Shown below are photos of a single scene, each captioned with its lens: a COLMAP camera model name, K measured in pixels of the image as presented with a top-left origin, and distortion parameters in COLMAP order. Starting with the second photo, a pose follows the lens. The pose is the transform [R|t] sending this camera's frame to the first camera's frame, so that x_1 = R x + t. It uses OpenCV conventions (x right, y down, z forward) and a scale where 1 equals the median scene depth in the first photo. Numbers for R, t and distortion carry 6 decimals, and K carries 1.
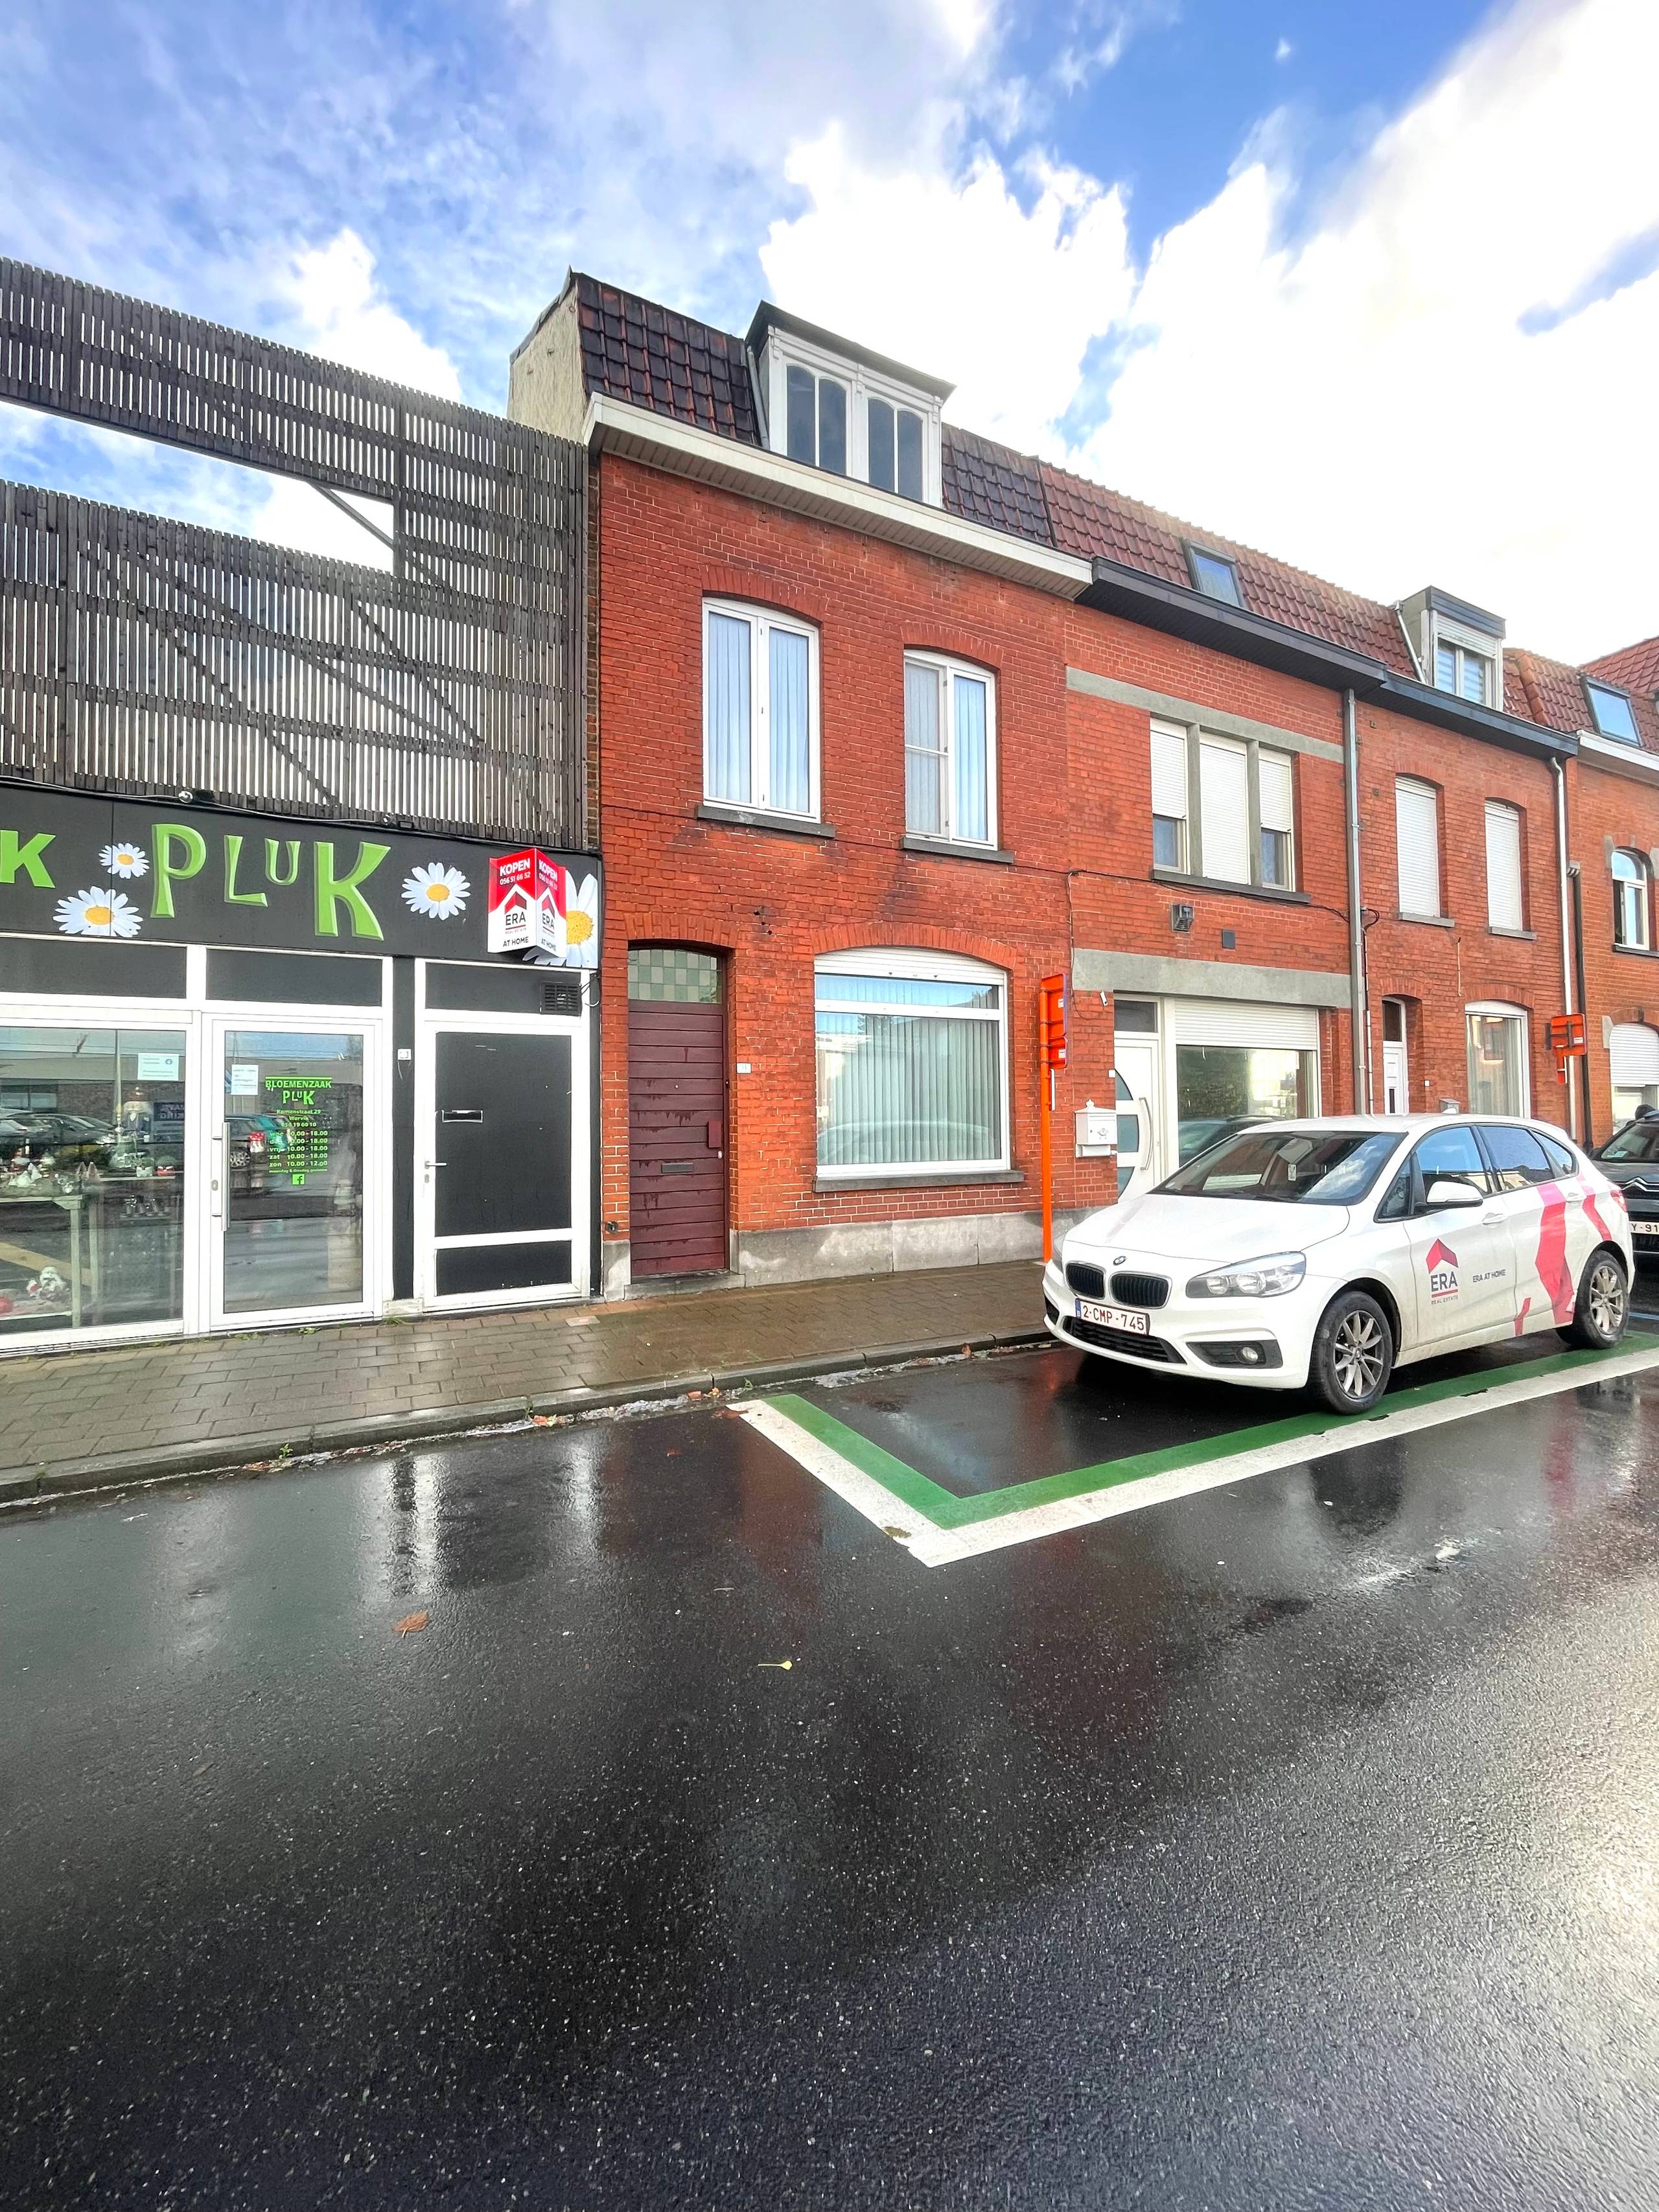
lens RADIAL K [[882.5, 0, 829.5], [0, 882.5, 1106.0], [0, 0, 1]] dist [-0.001538, -0.000066]
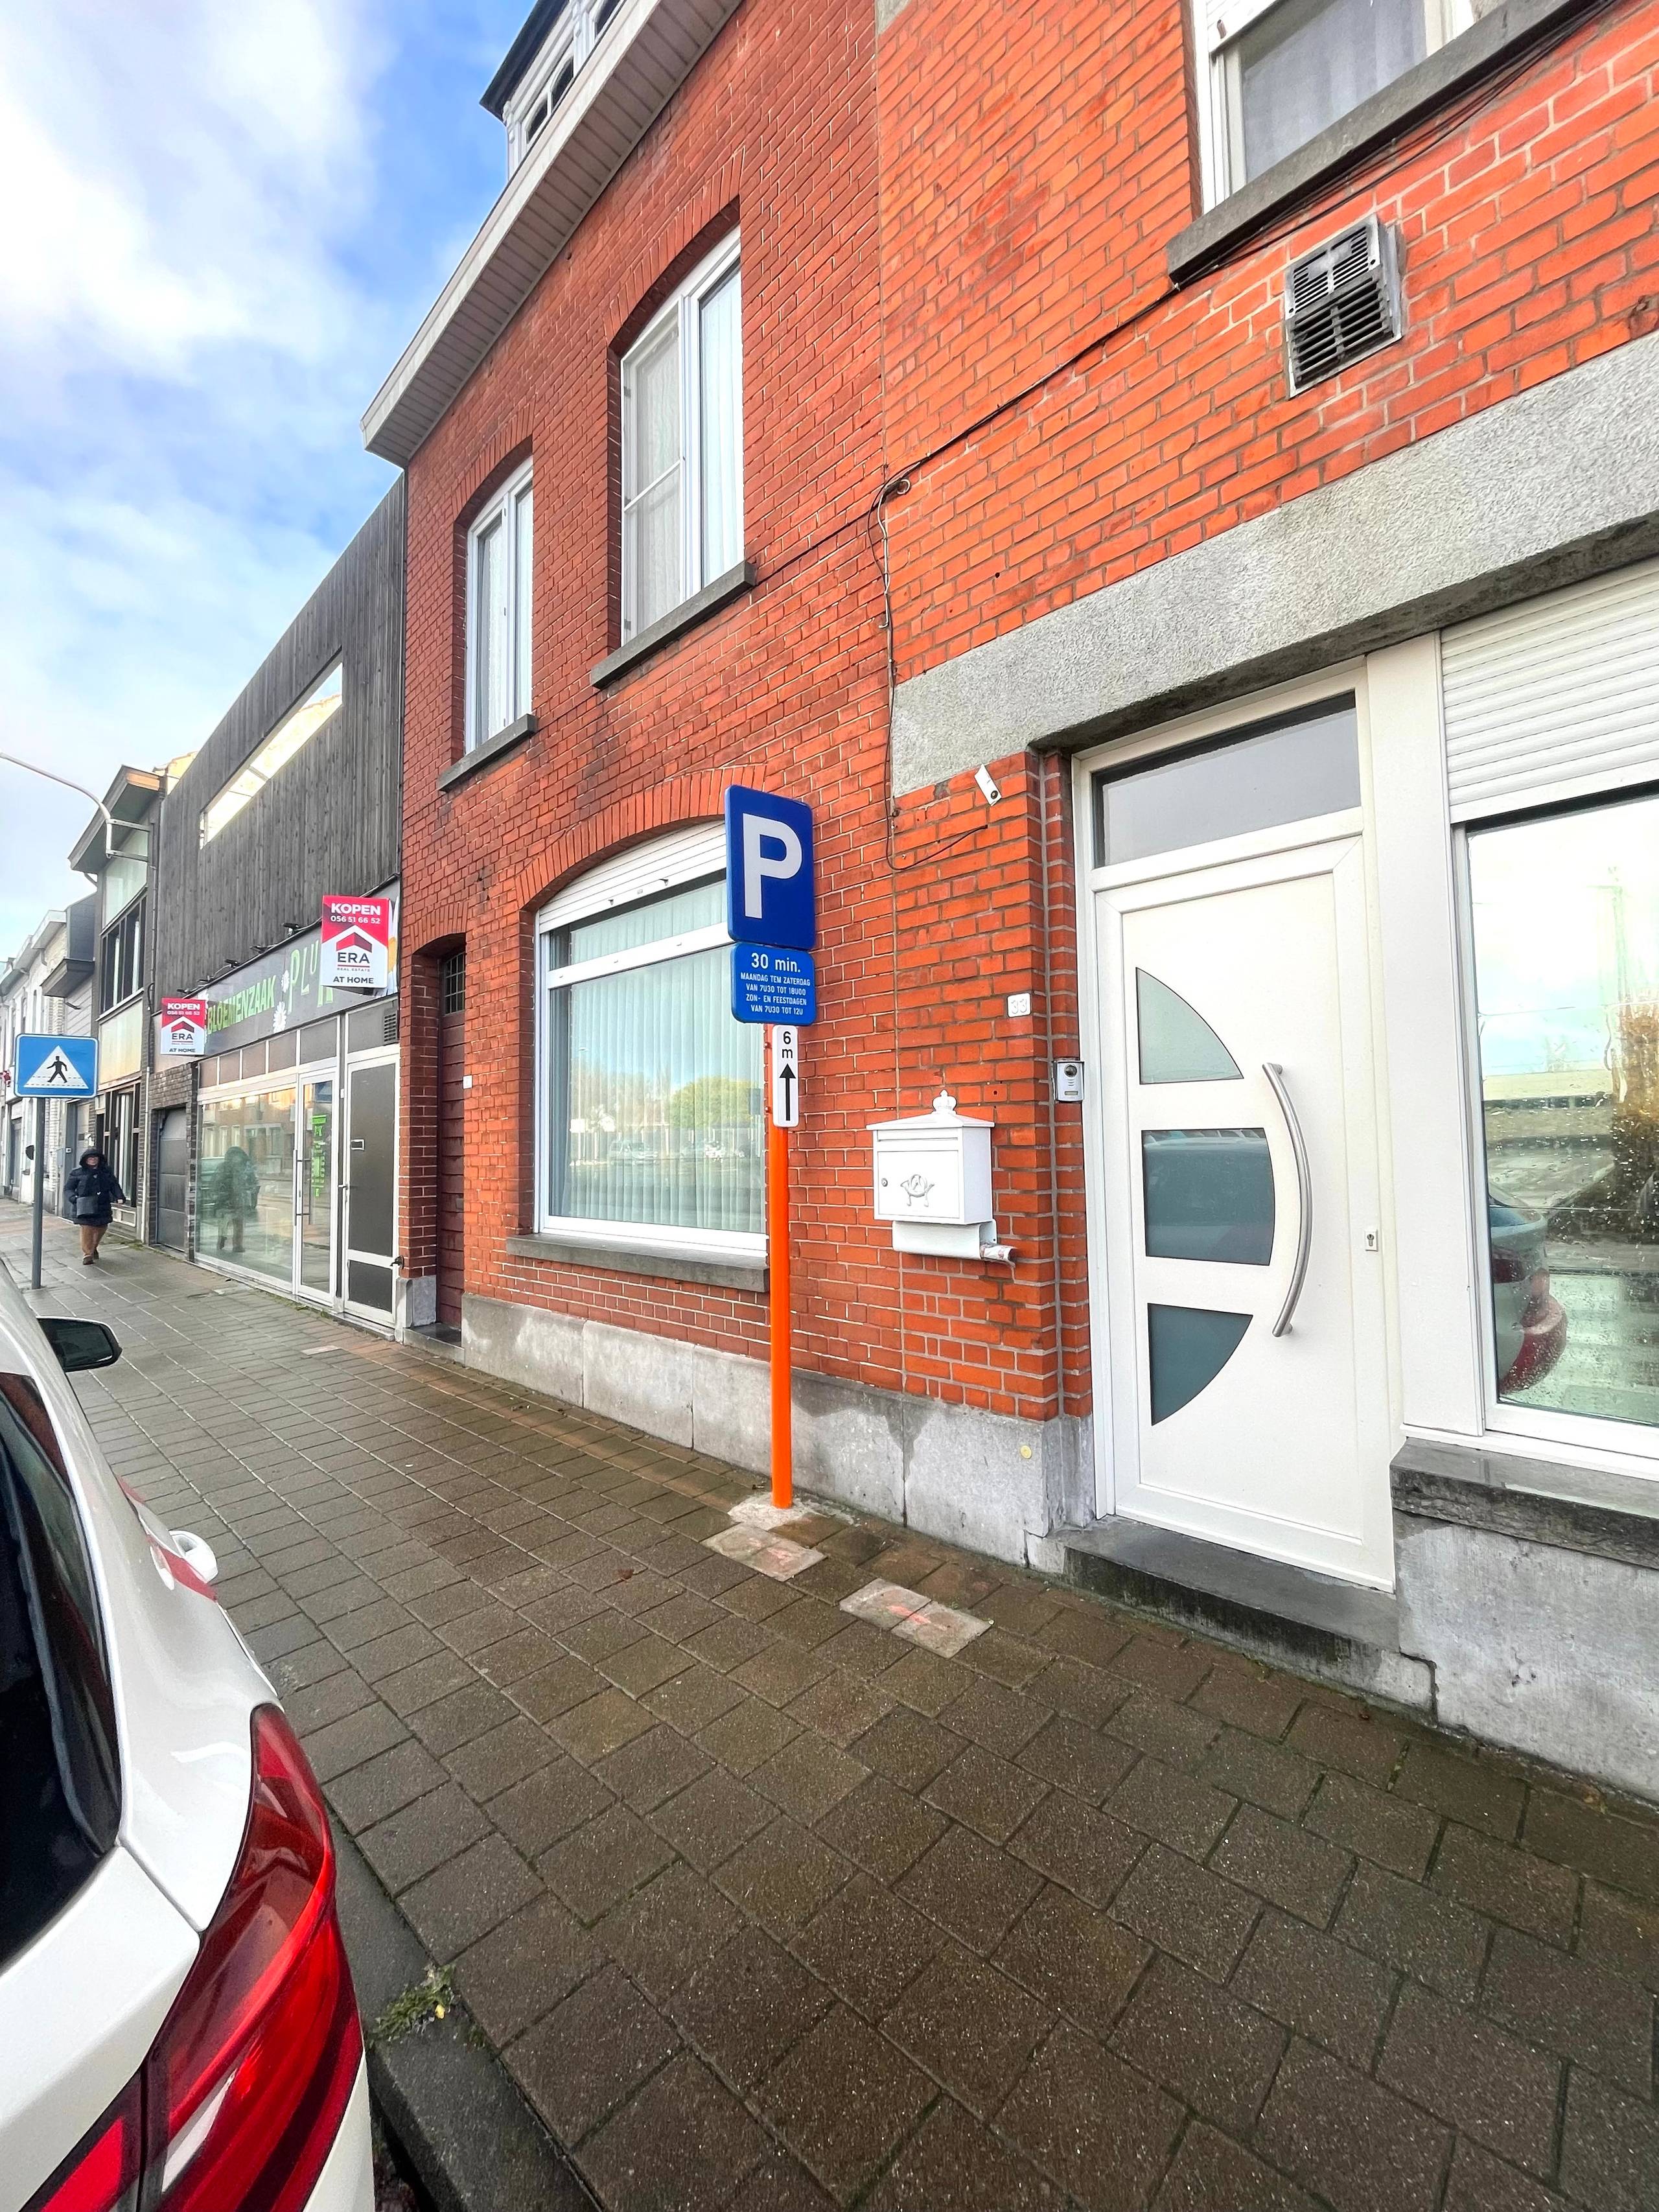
lens RADIAL K [[882.5, 0, 829.5], [0, 882.5, 1106.0], [0, 0, 1]] dist [-0.001538, -0.000066]
pose [[0.347659, -0.038938, -0.936812, 0.619318], [0.025313, 0.999163, -0.032136, 0.009011], [0.937279, -0.012542, 0.348354, 0.855665]]
